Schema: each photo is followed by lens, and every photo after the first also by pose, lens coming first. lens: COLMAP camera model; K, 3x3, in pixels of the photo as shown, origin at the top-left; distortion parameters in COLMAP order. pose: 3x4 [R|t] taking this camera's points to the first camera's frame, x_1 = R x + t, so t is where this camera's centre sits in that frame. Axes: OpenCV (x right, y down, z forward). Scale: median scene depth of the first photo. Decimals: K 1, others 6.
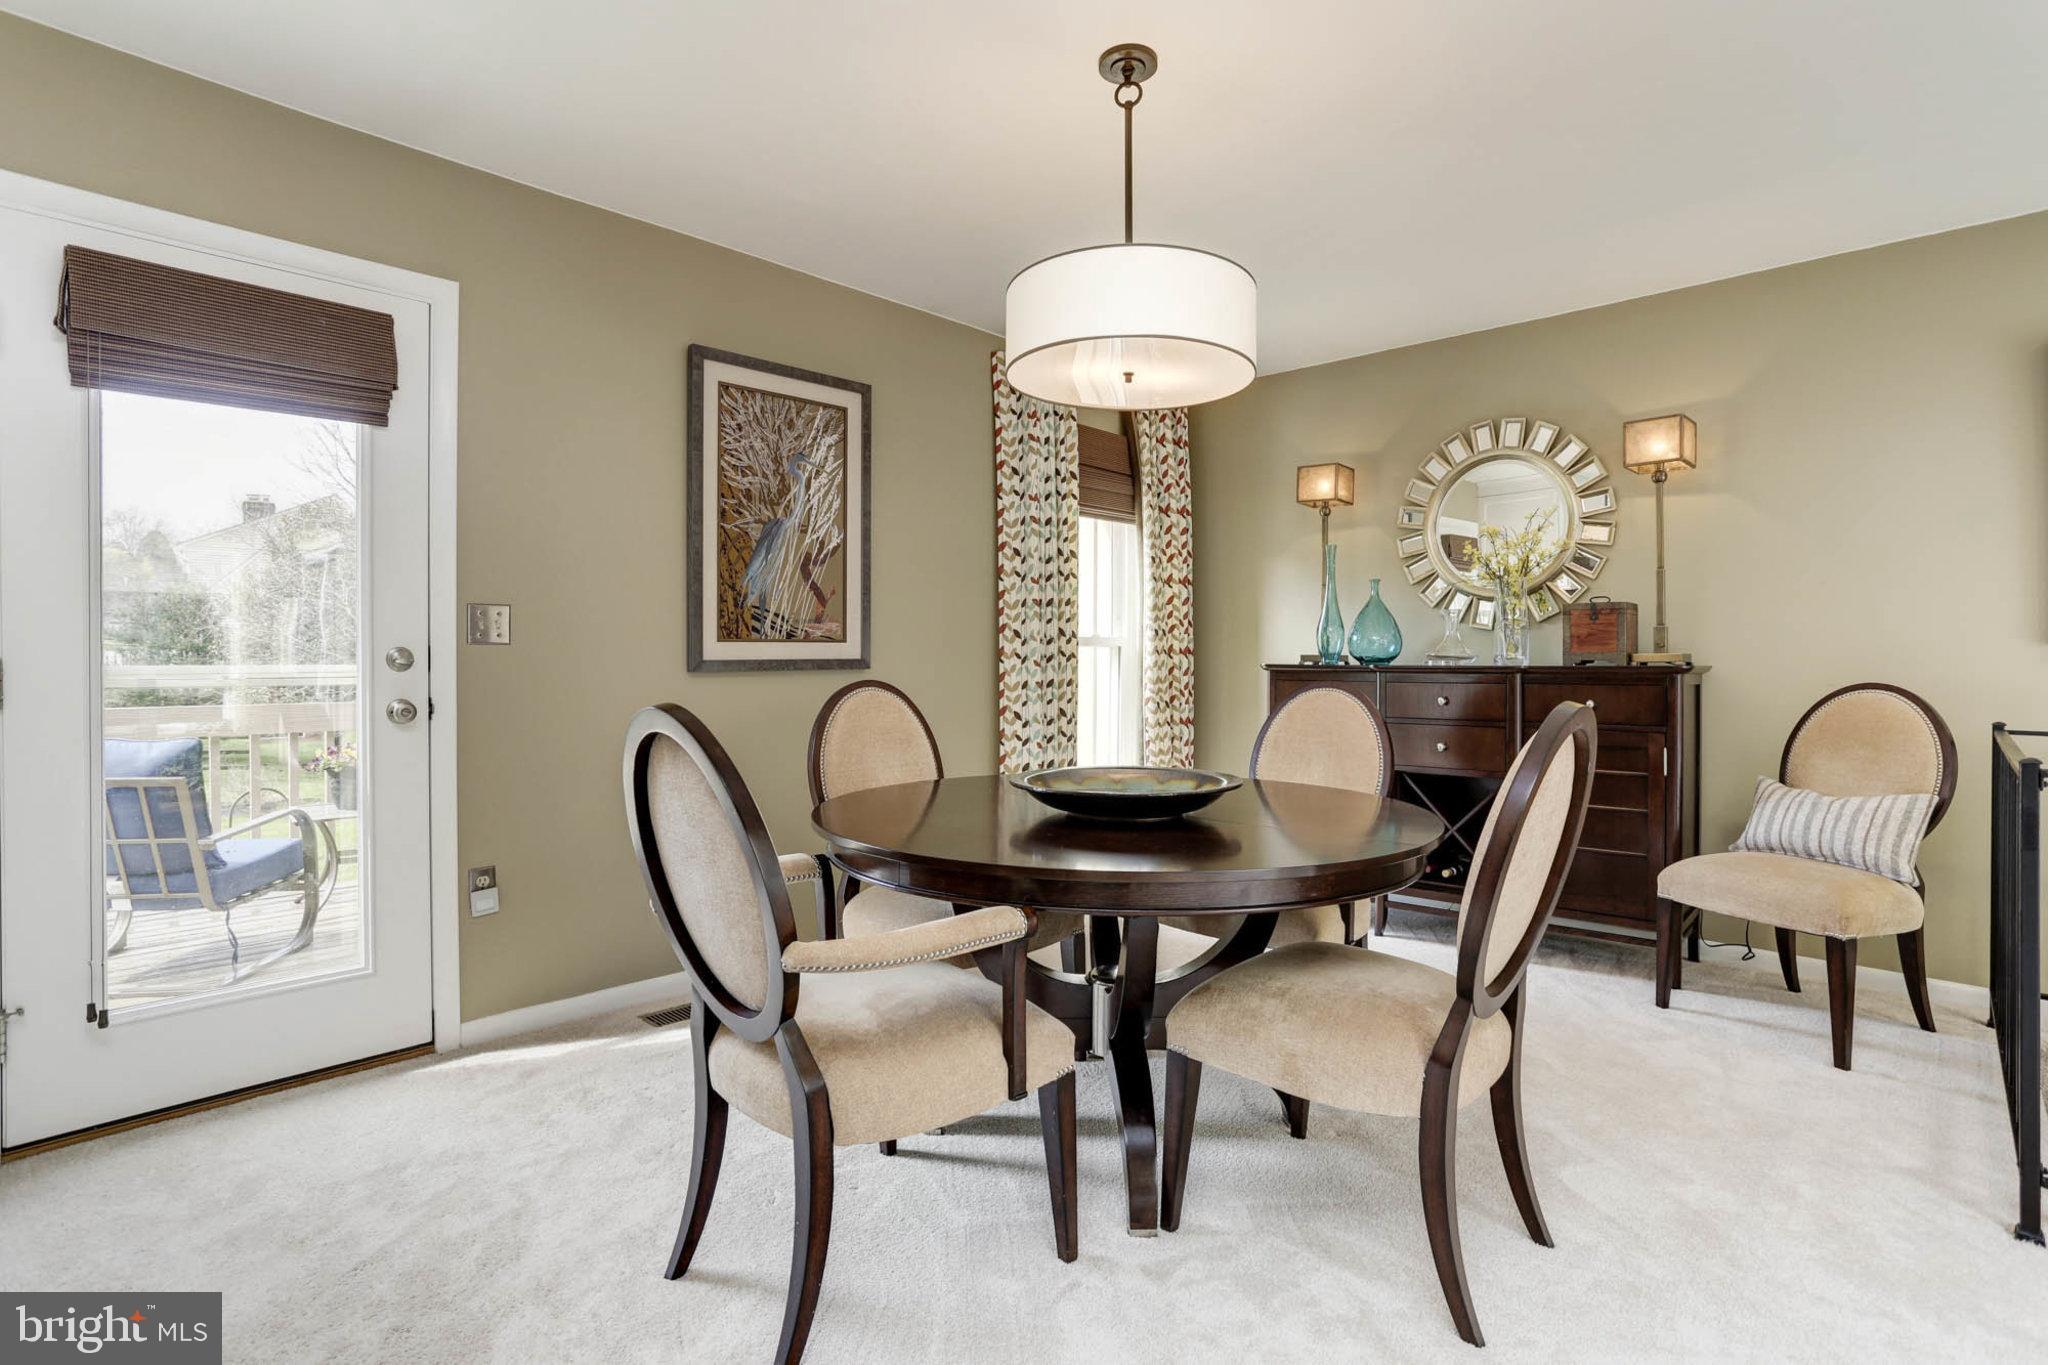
lens RADIAL K [[999.5, 0, 1032.6], [0, 999.5, 667.9], [0, 0, 1]] dist [-0.053162, 0.036086]
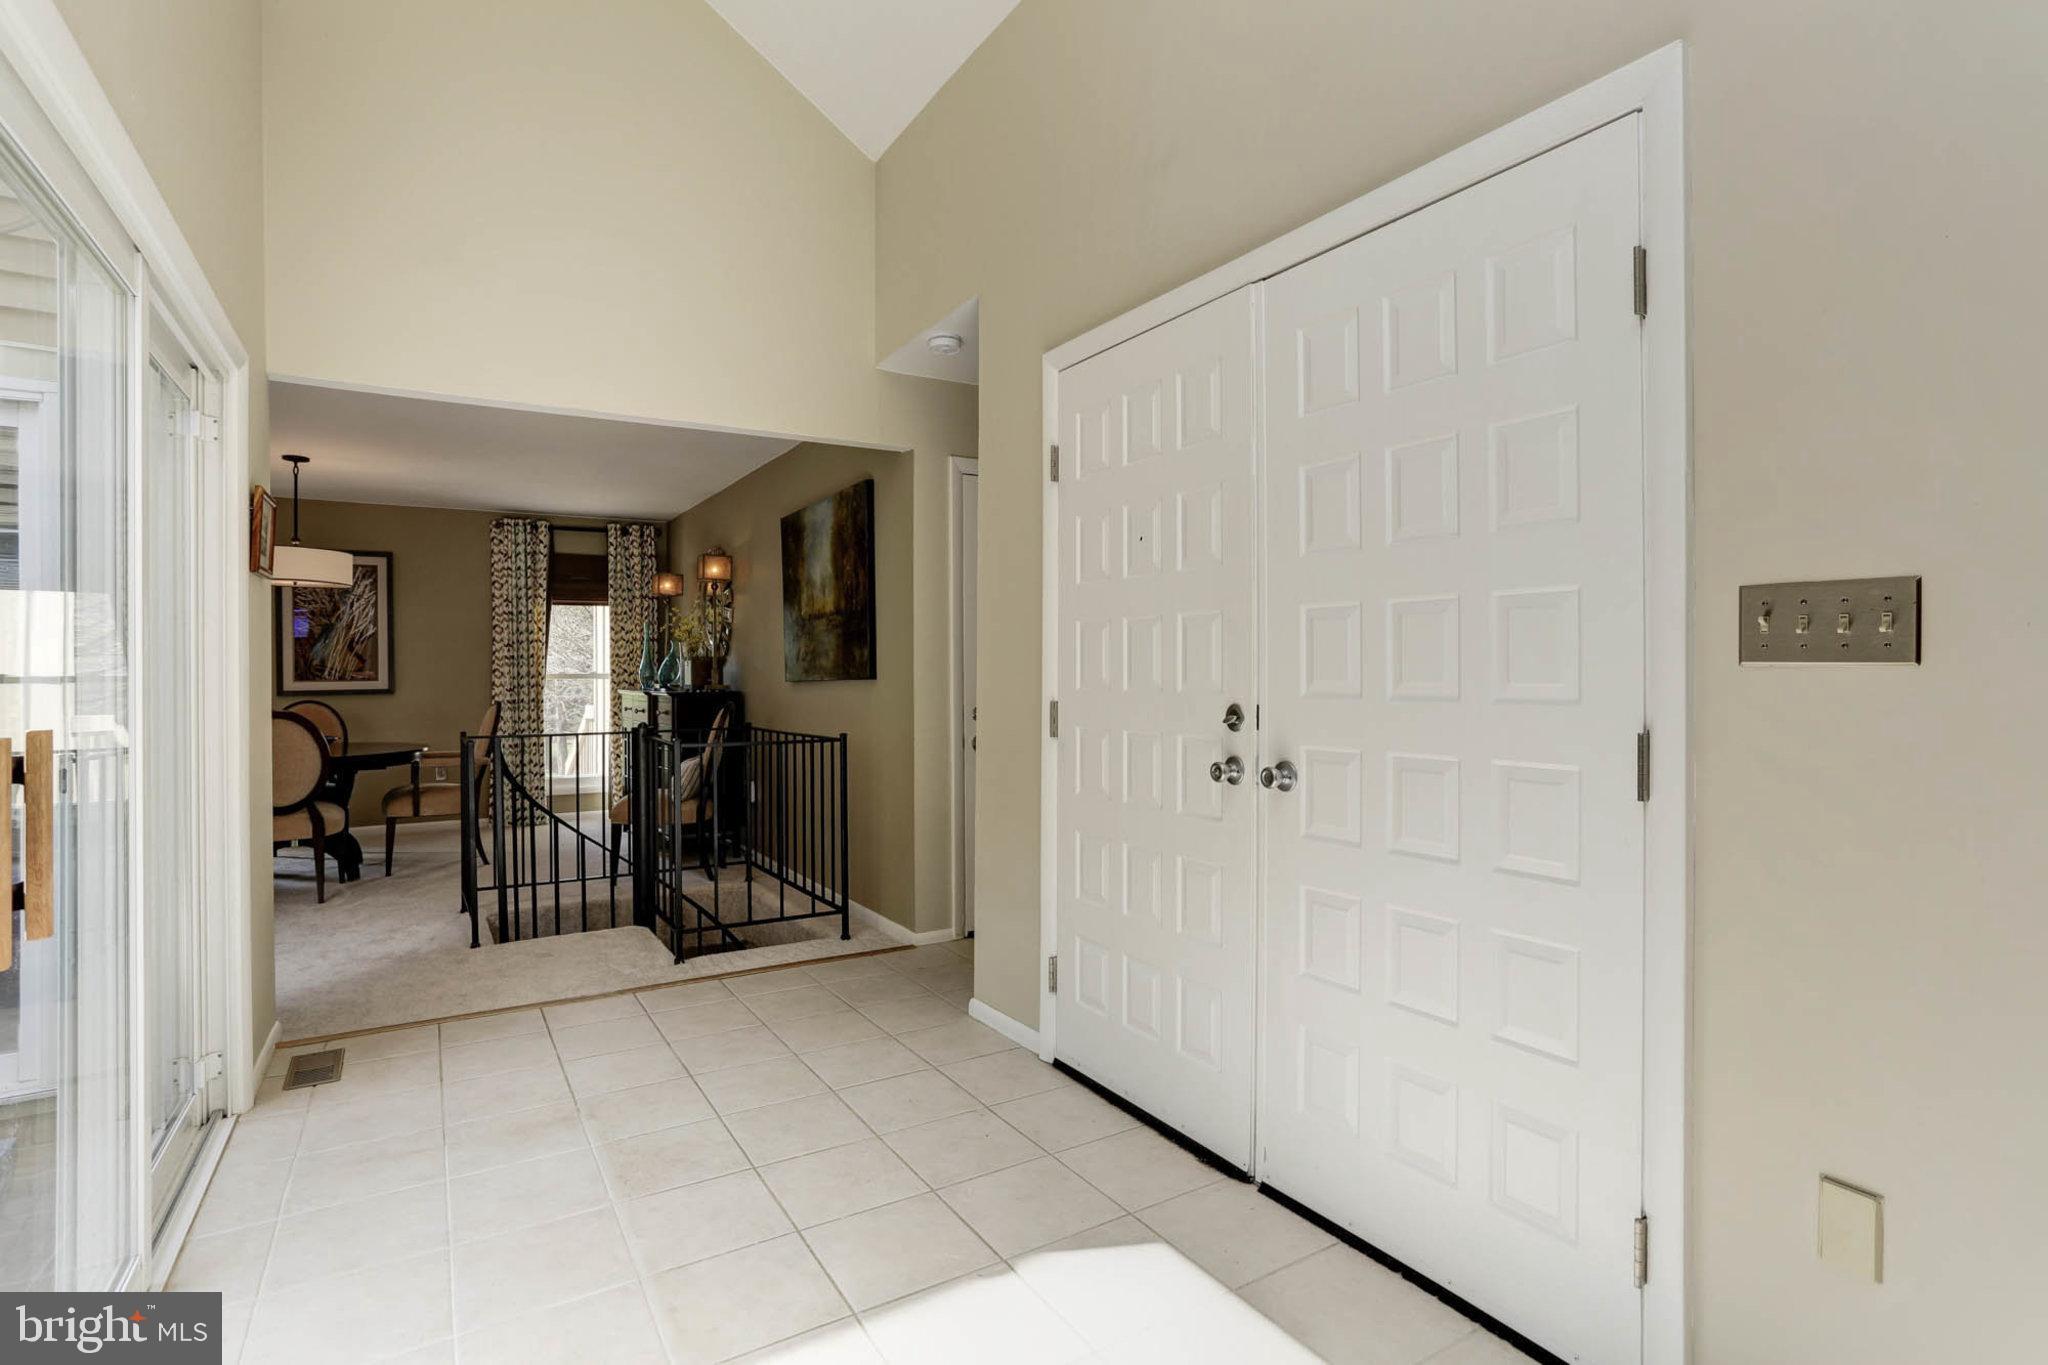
lens RADIAL K [[997.8, 0, 1020.8], [0, 997.8, 669.3], [0, 0, 1]] dist [-0.068362, 0.036023]
pose [[0.964460, -0.006630, -0.264146, 1.624727], [0.003492, 0.999918, -0.012348, -0.020488], [0.264206, 0.010986, 0.964404, -0.576112]]
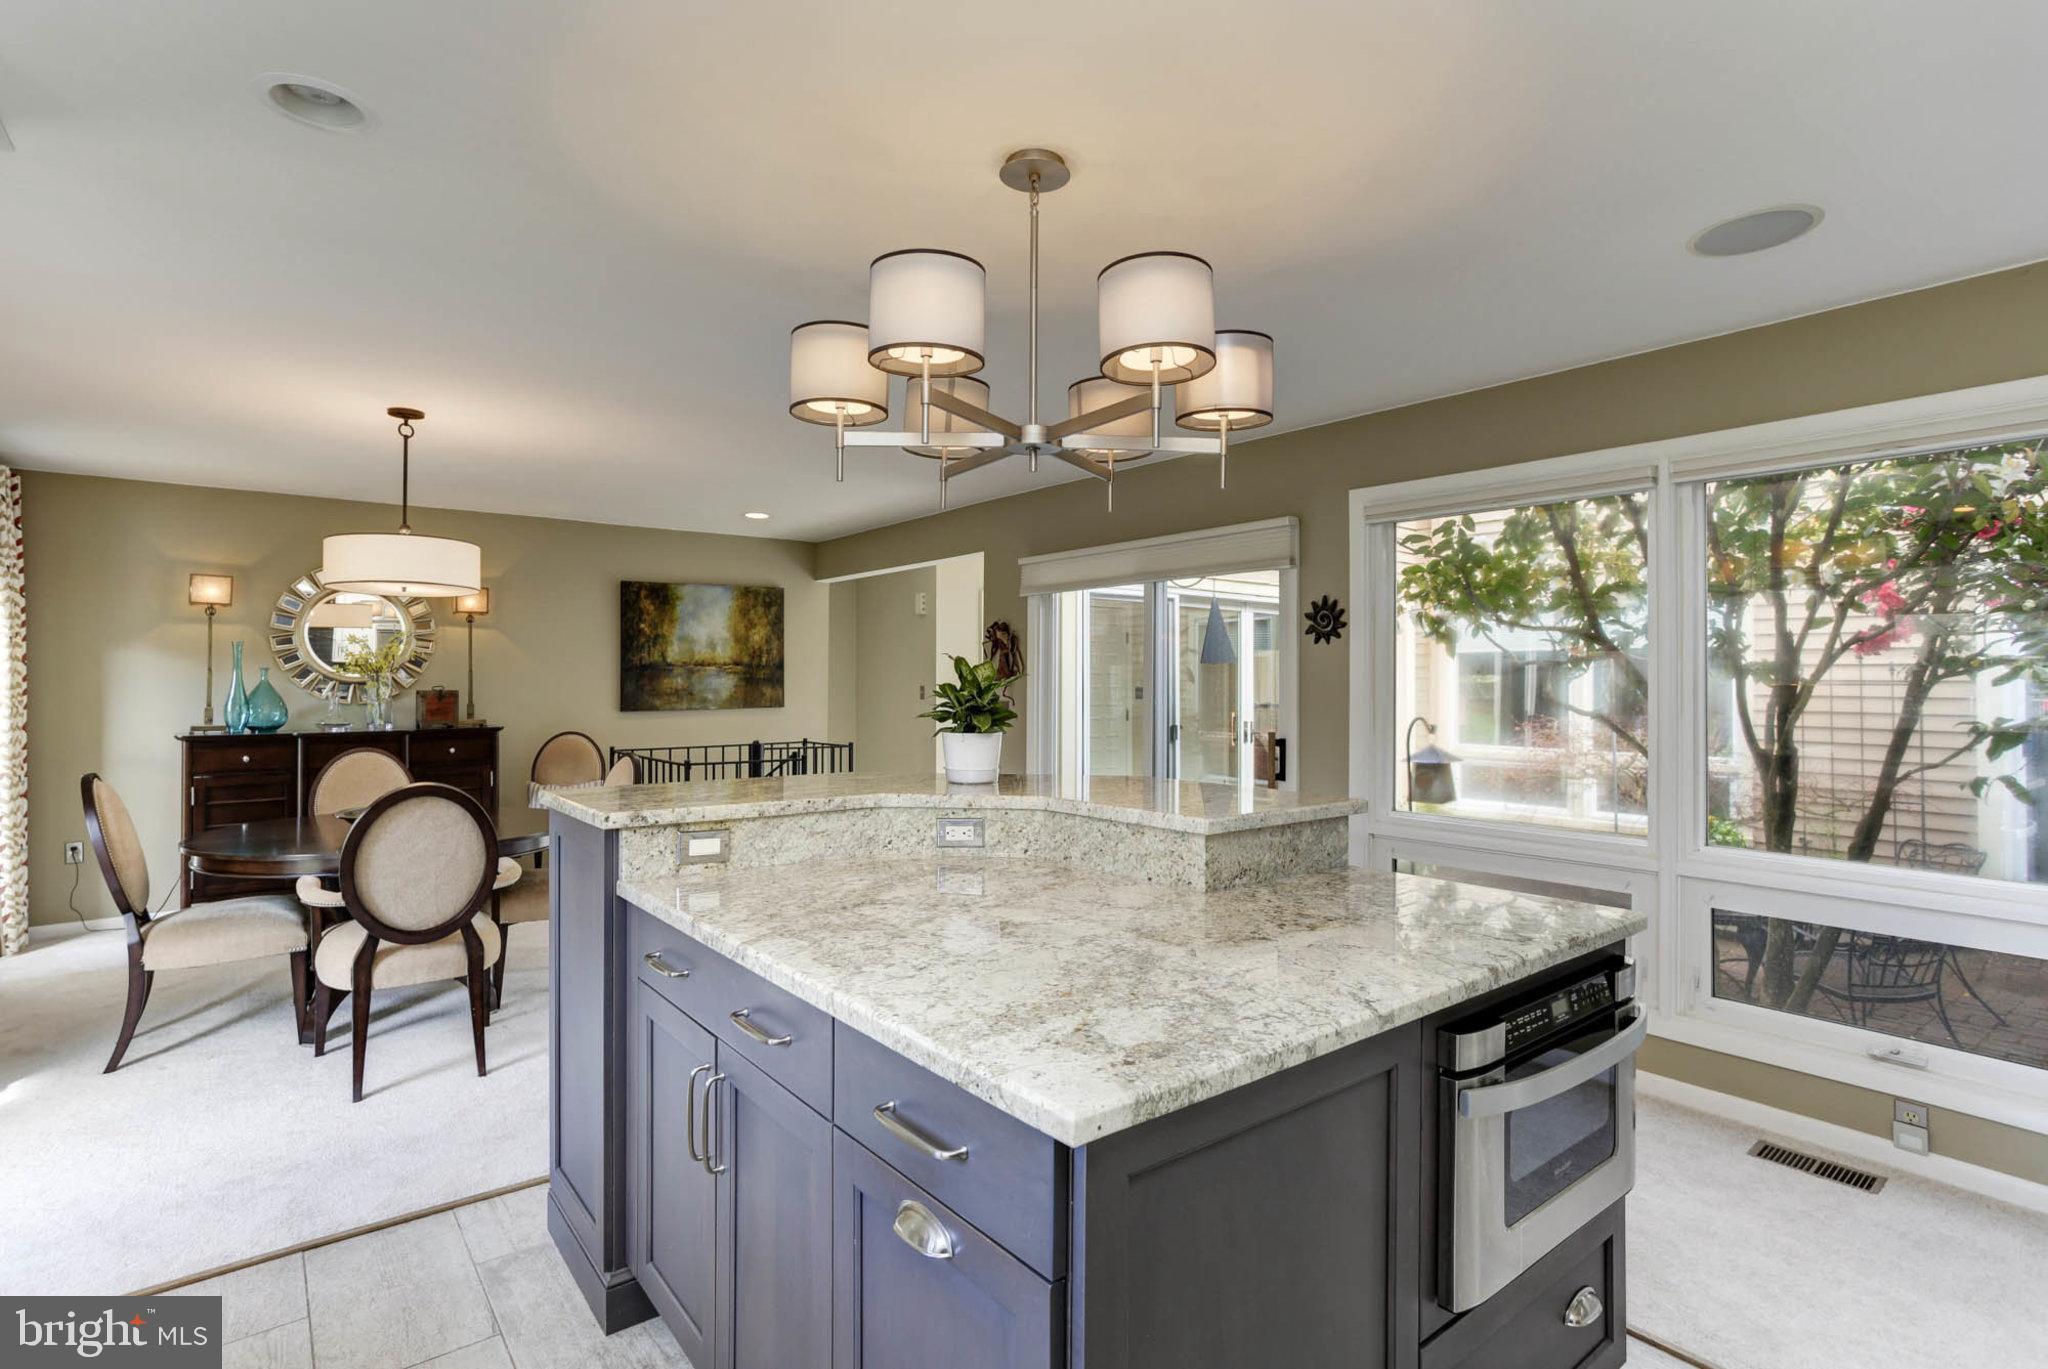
lens RADIAL K [[999.5, 0, 1032.6], [0, 999.5, 669.9], [0, 0, 1]] dist [-0.053162, 0.036086]
pose [[0.144436, 0.013058, 0.989428, -0.950798], [0.010888, 0.999831, -0.014785, -0.065611], [-0.989454, 0.012908, 0.144270, -0.245537]]
